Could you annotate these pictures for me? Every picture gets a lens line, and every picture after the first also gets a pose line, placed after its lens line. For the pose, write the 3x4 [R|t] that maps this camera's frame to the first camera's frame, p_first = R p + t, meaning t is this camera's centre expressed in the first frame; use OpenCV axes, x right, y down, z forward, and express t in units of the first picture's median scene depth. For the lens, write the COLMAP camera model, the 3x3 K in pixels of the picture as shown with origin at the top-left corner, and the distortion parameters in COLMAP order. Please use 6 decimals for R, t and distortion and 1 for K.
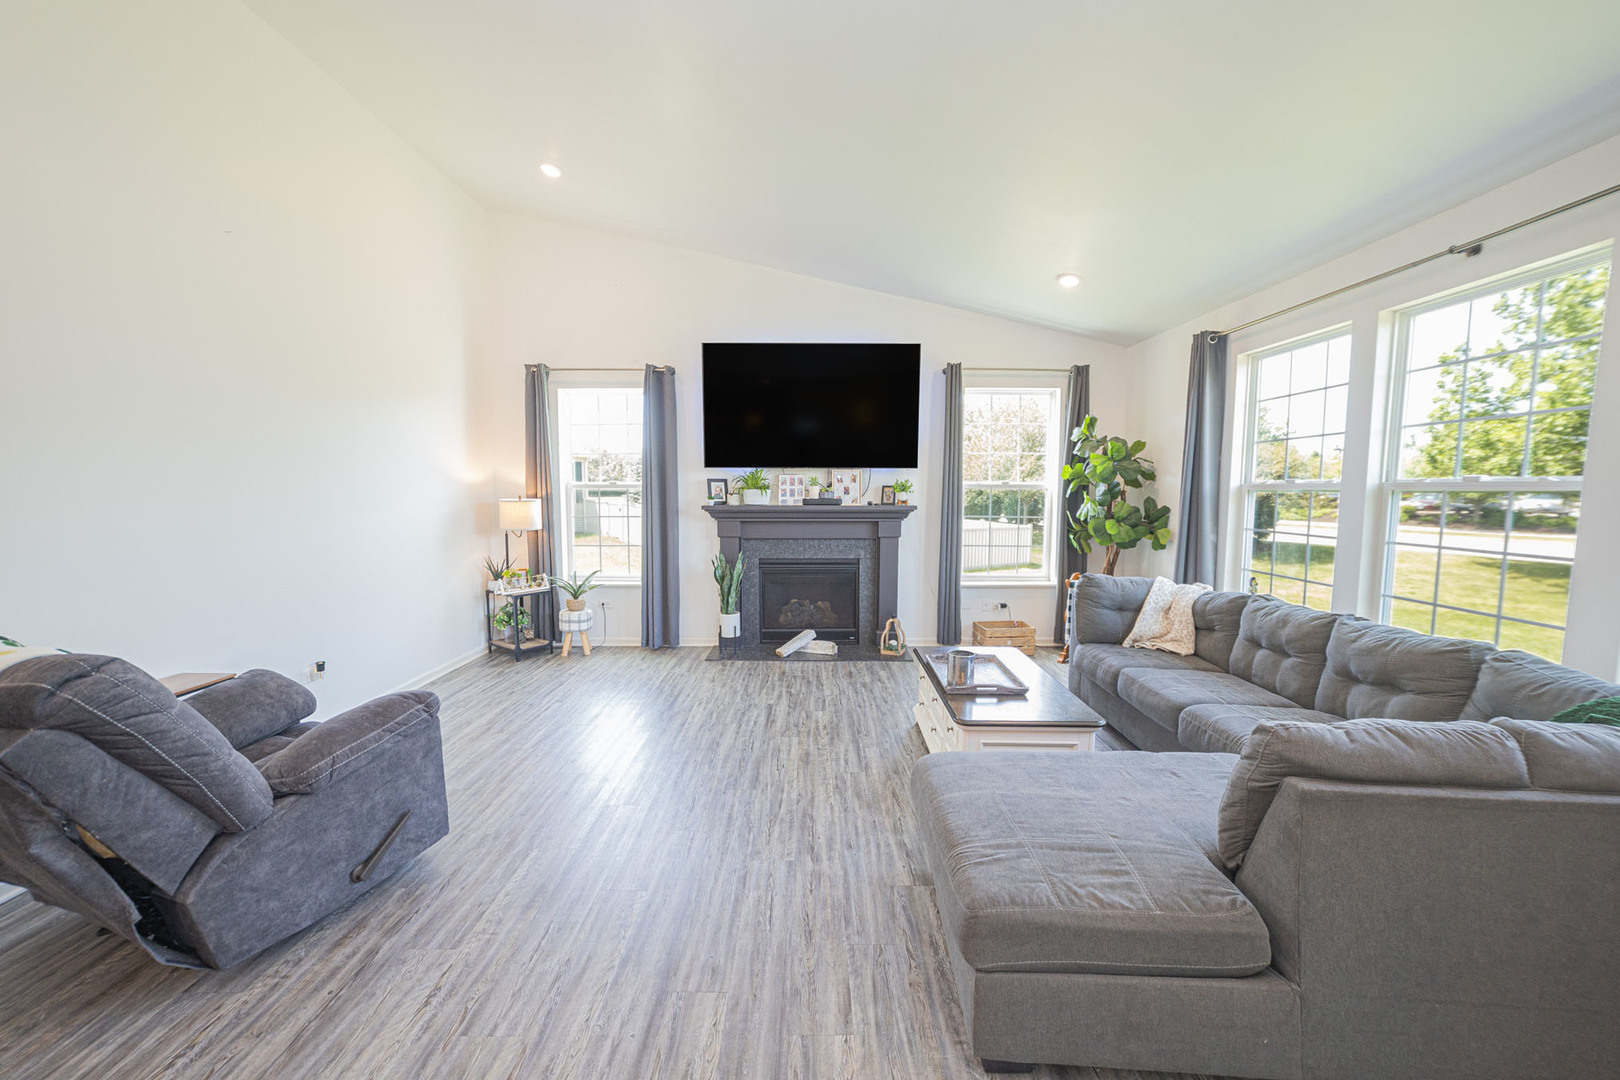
lens RADIAL K [[615.3, 0, 810.0], [0, 615.3, 540.0], [0, 0, 1]] dist [-0.027608, 0.011728]
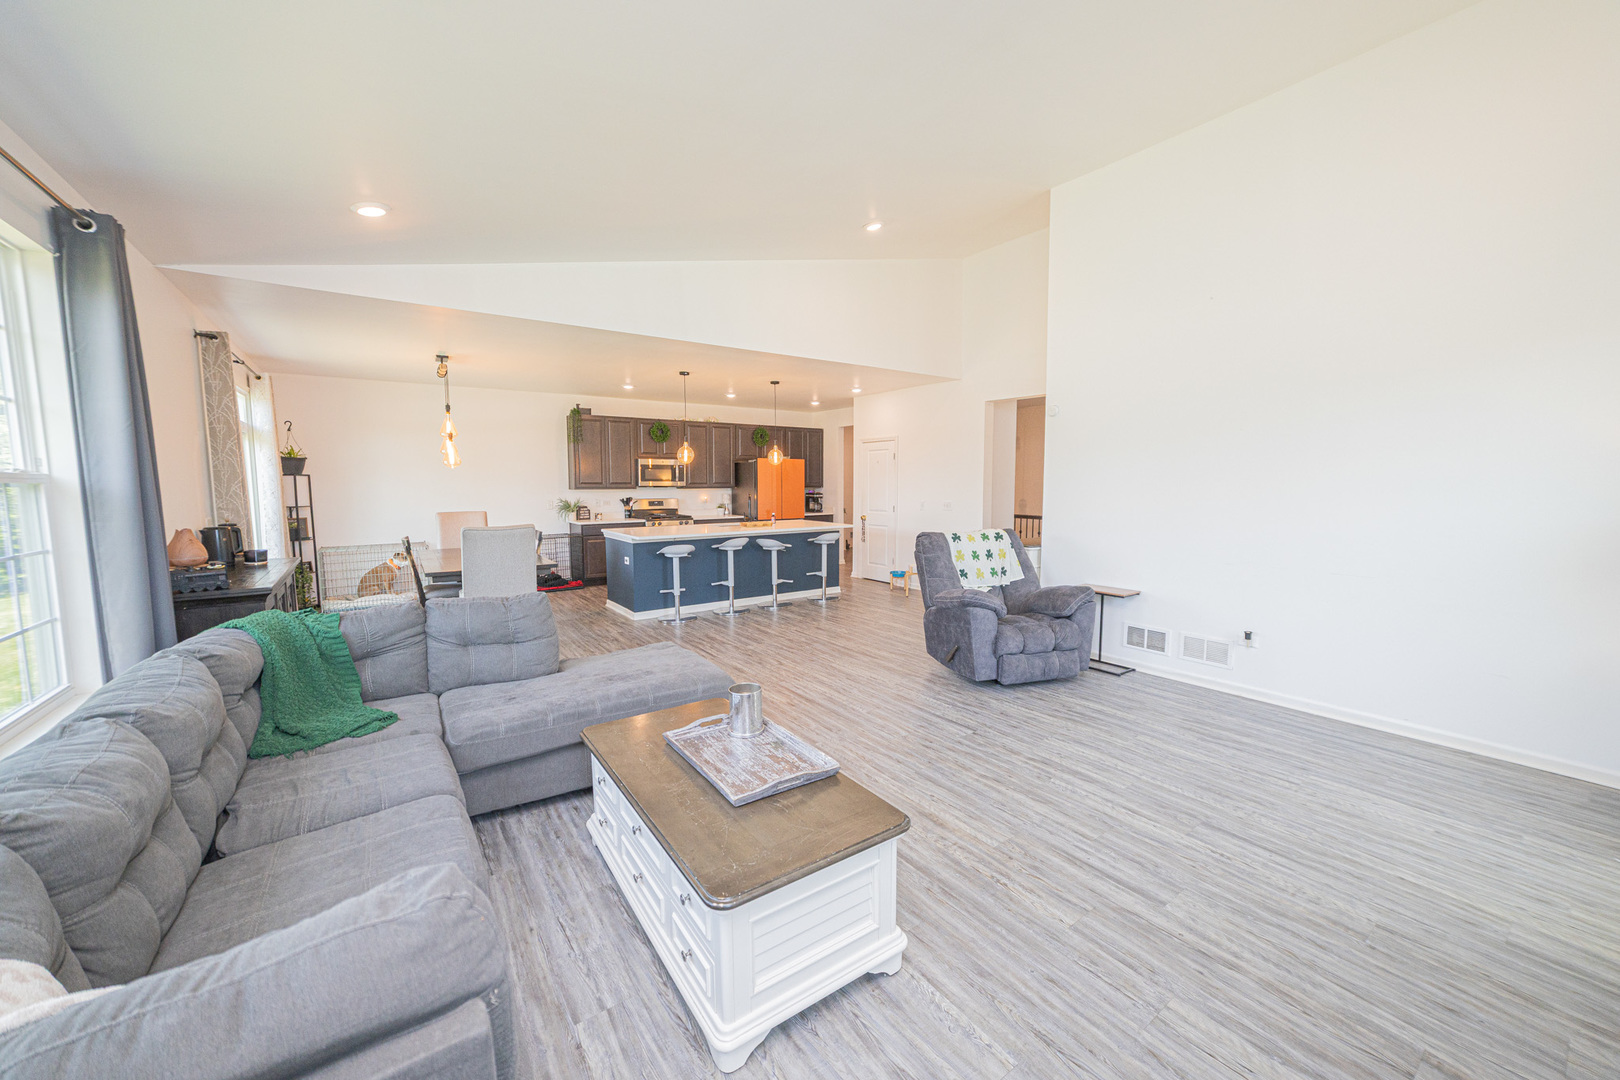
lens RADIAL K [[611.0, 0, 808.9], [0, 611.0, 538.3], [0, 0, 1]] dist [-0.030078, 0.011438]
pose [[-0.814854, 0.051968, -0.577332, 0.355073], [-0.049172, 0.986186, 0.158173, -0.077708], [0.577577, 0.157277, -0.801042, 0.935196]]
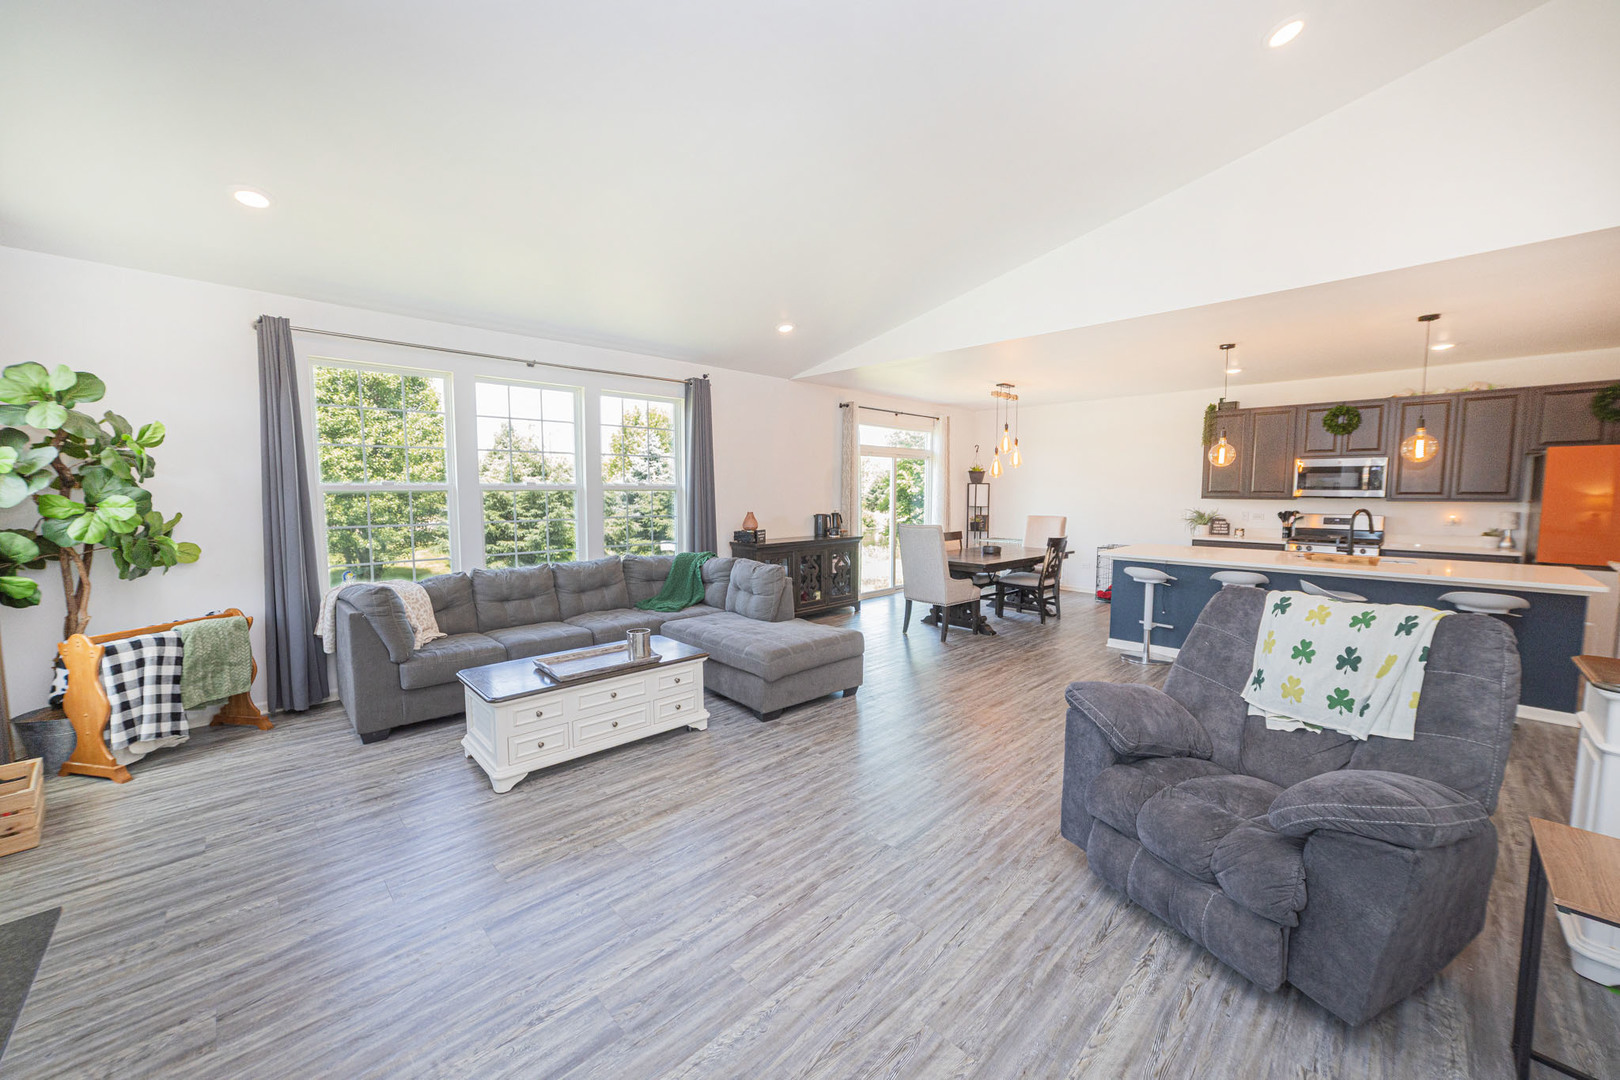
lens RADIAL K [[611.0, 0, 808.9], [0, 611.0, 538.3], [0, 0, 1]] dist [-0.030078, 0.011438]
pose [[-0.697236, -0.061051, 0.714237, -0.451093], [0.057236, 0.988444, 0.140363, -0.076264], [-0.714553, 0.138746, -0.685685, 0.871895]]
